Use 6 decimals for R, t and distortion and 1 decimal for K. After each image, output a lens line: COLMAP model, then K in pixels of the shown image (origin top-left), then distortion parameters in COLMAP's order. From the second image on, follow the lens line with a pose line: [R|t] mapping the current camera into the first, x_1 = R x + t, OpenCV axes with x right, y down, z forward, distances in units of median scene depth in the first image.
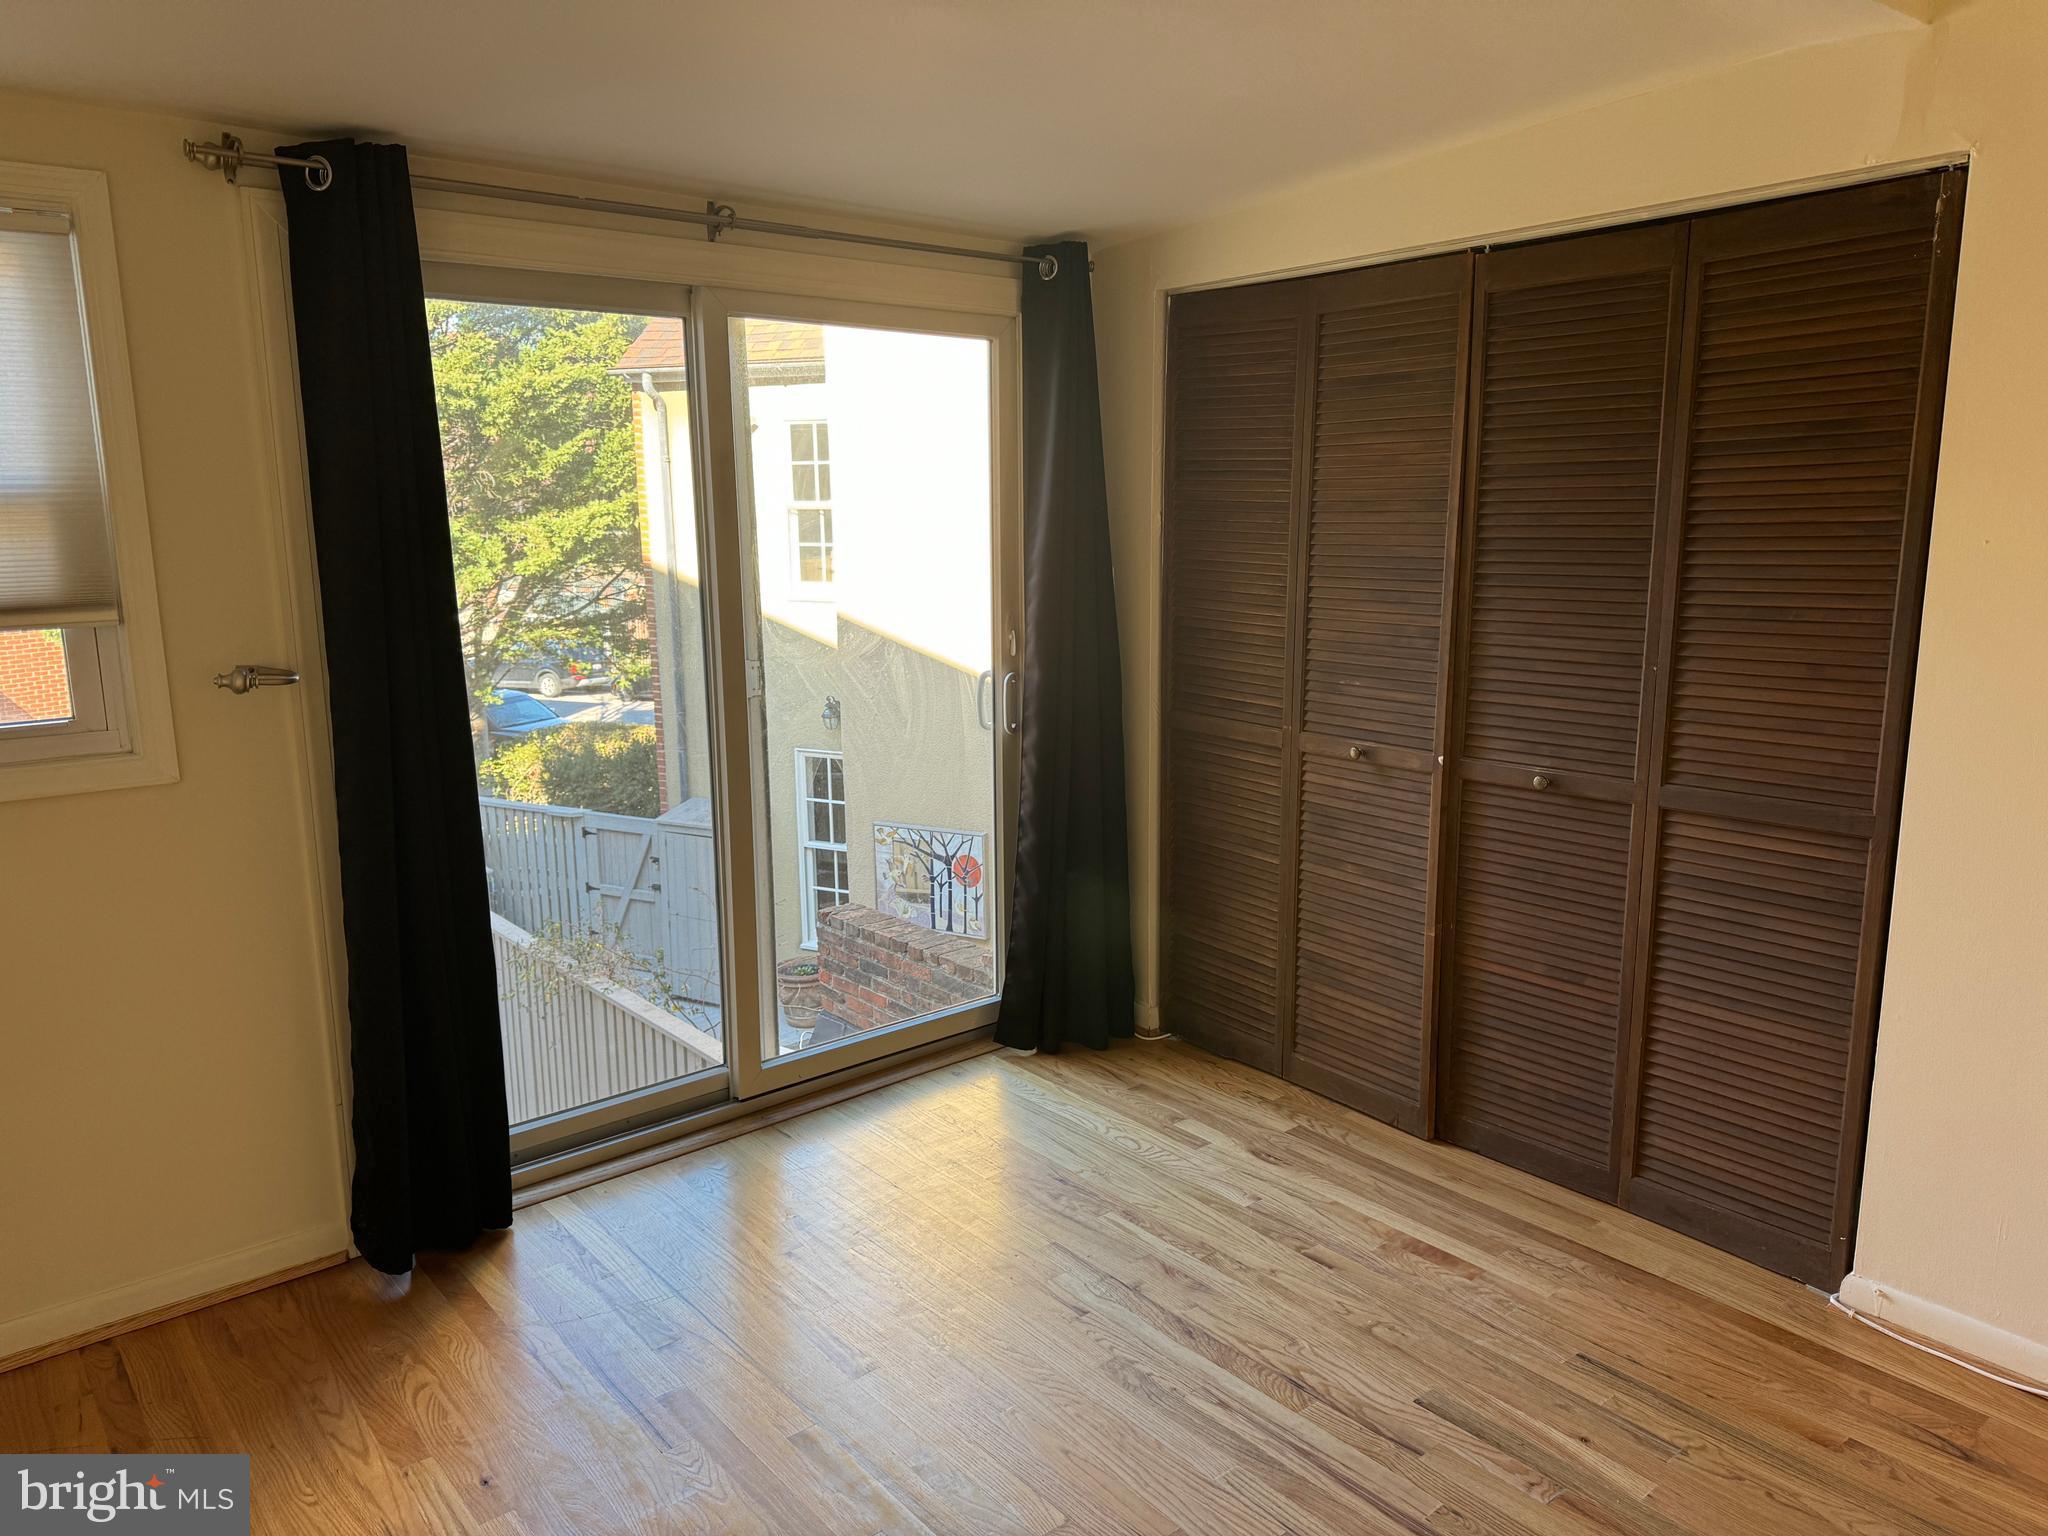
lens RADIAL K [[1417.2, 0, 1022.5], [0, 1417.2, 760.1], [0, 0, 1]] dist [0.069694, -0.094917]
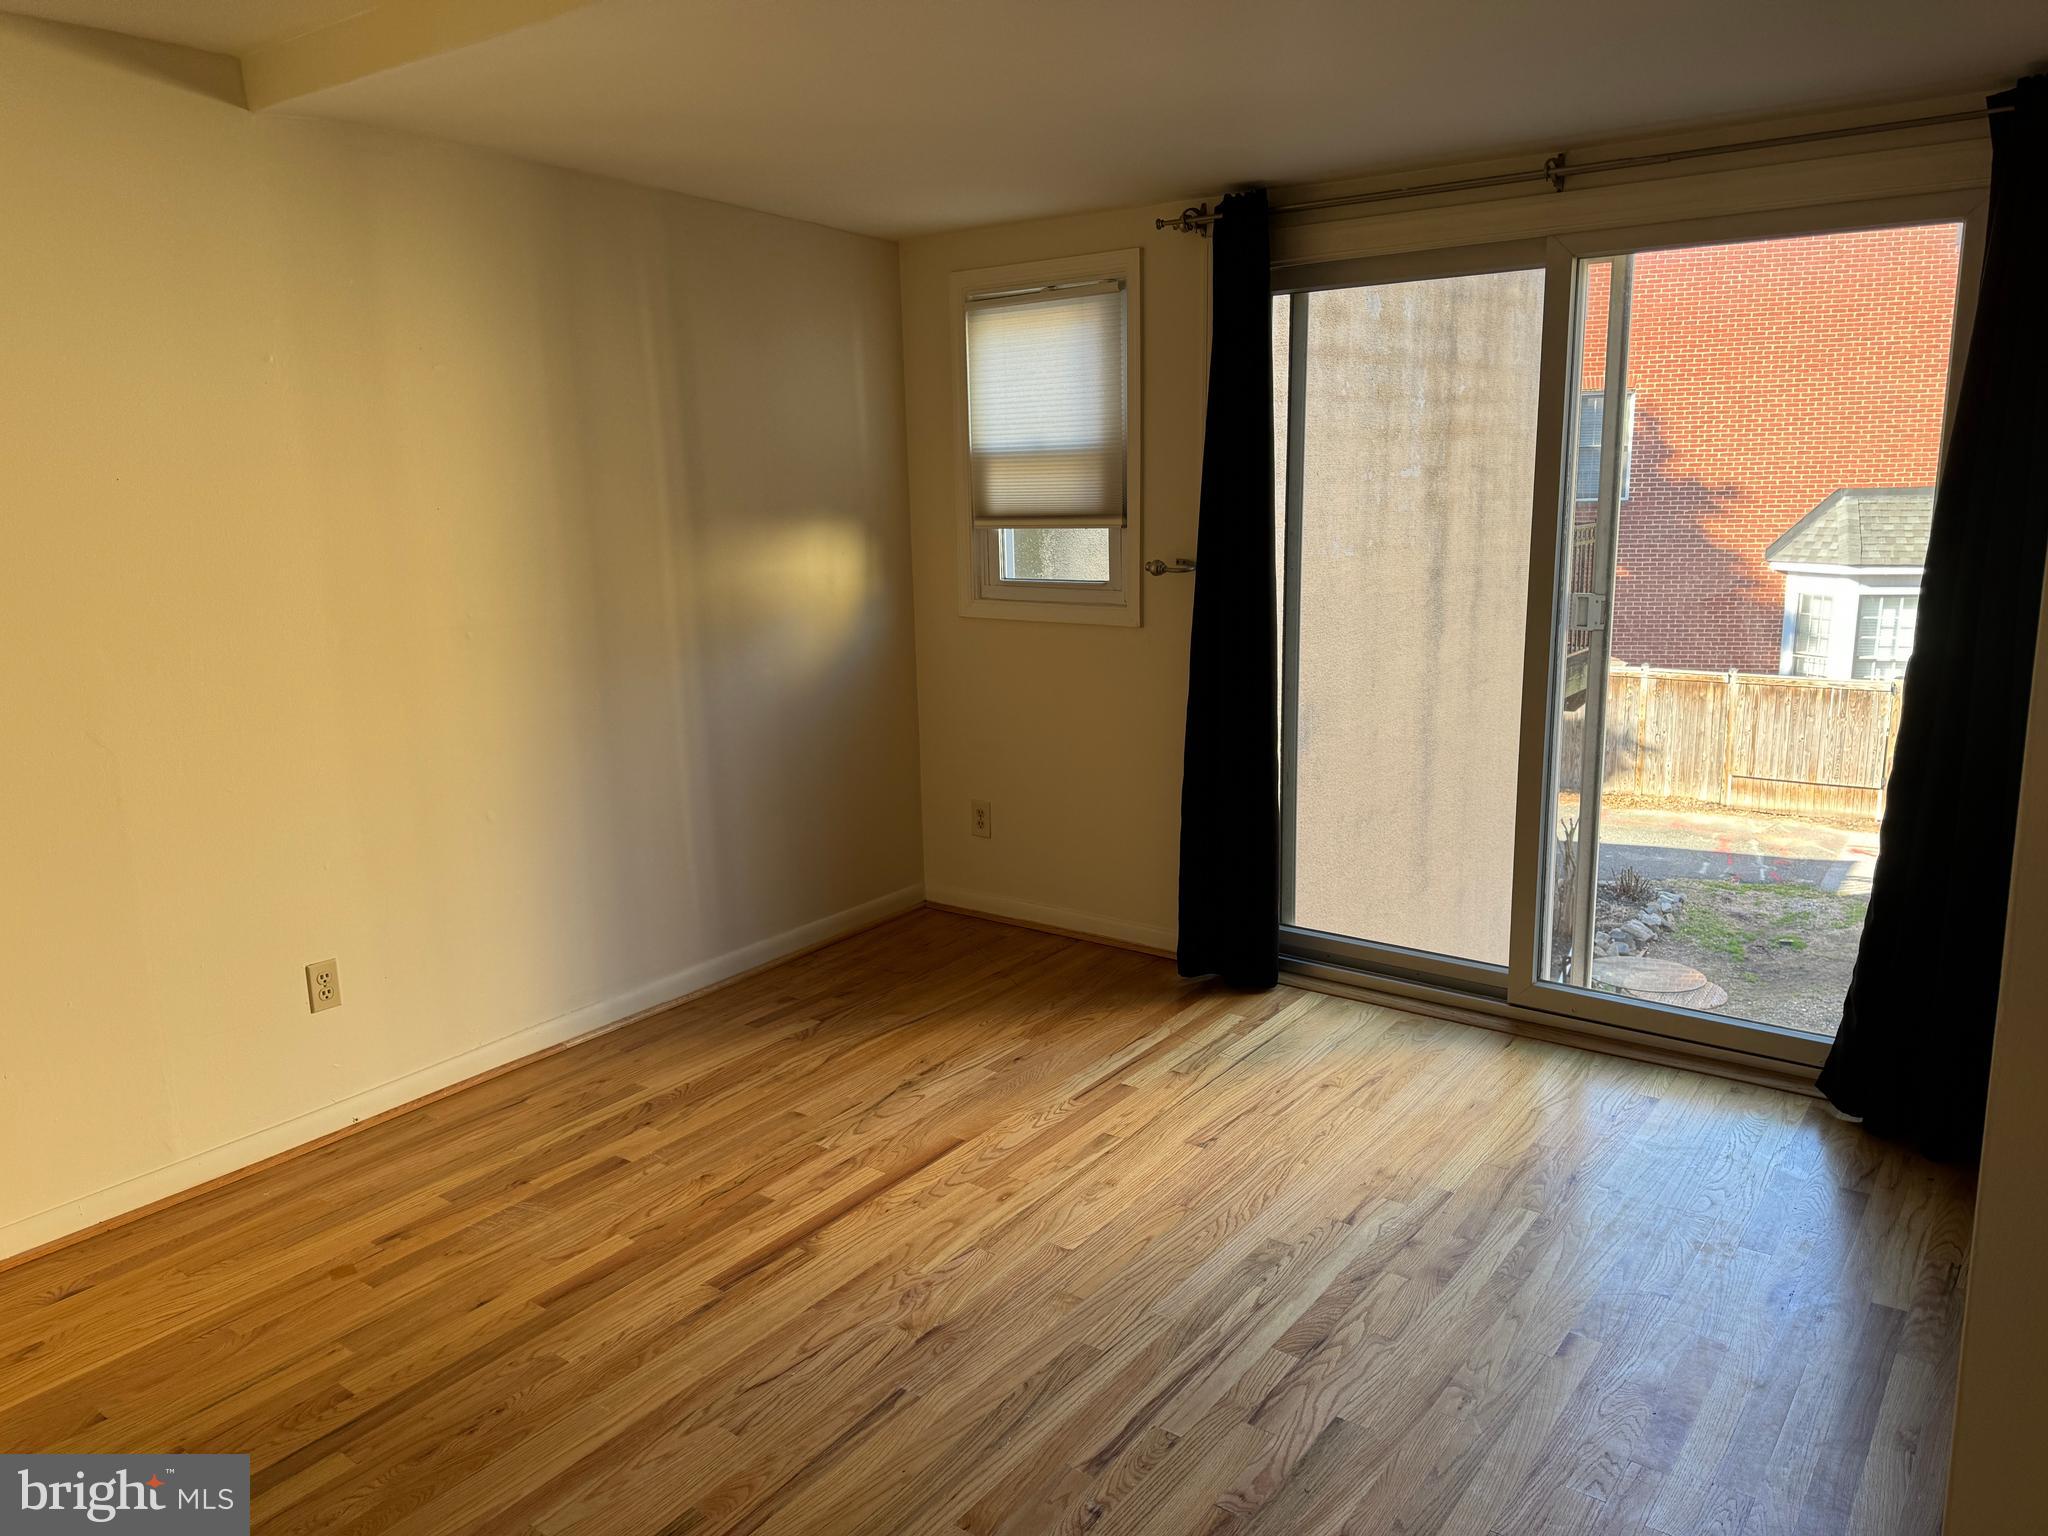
lens RADIAL K [[1417.2, 0, 1037.0], [0, 1417.2, 760.5], [0, 0, 1]] dist [0.069694, -0.094917]
pose [[0.234790, 0.201099, -0.951017, 0.953972], [-0.149926, 0.974151, 0.168977, -0.092015], [0.960415, 0.102908, 0.258870, 0.487665]]
